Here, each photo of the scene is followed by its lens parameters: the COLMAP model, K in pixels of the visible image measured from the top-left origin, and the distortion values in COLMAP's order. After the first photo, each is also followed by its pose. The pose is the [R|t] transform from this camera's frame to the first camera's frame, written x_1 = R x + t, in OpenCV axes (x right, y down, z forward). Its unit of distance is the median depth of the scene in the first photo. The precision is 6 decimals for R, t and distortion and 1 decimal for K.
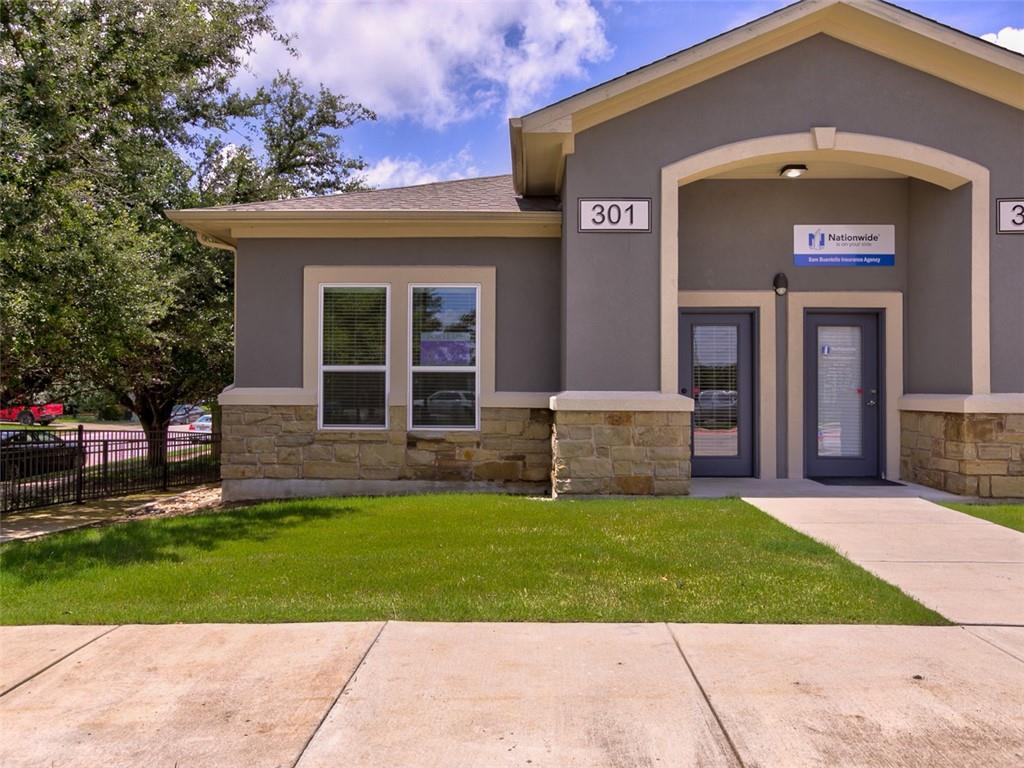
lens RADIAL K [[659.9, 0, 512.7], [0, 659.9, 385.9], [0, 0, 1]] dist [-0.001032, -0.000127]
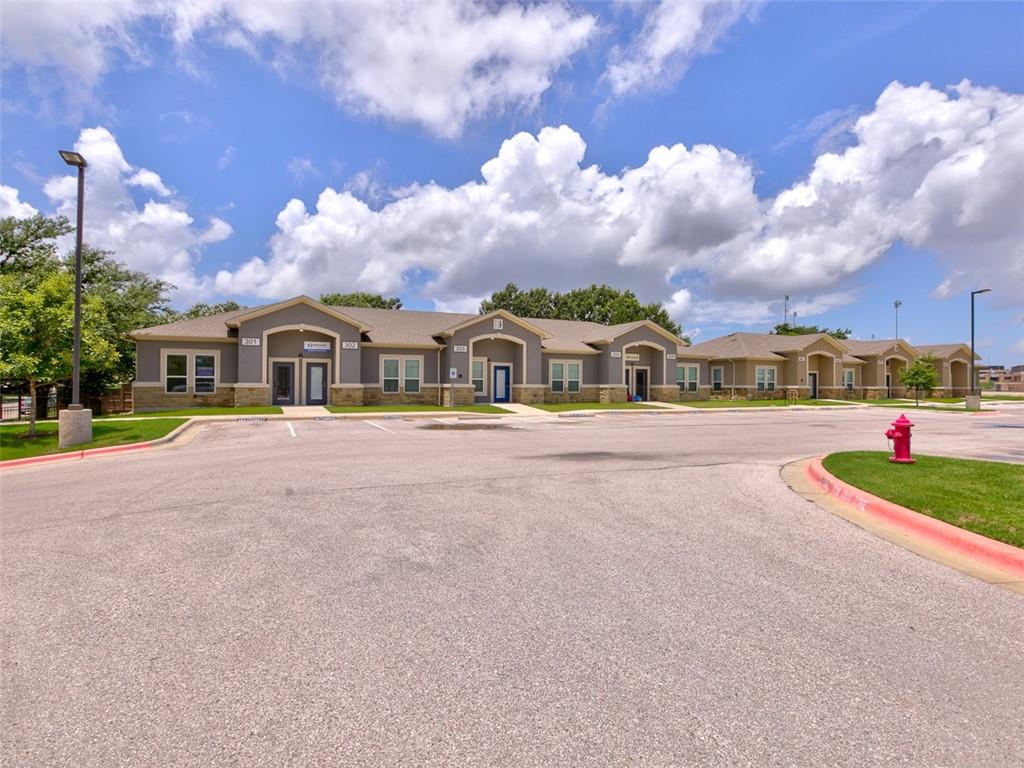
lens RADIAL K [[520.6, 0, 508.0], [0, 520.6, 379.0], [0, 0, 1]] dist [-0.031228, 0.020078]
pose [[0.906107, 0.003561, 0.423033, 0.216306], [-0.006001, 0.999972, 0.004437, -0.037555], [-0.423005, -0.006559, 0.906104, -2.390999]]
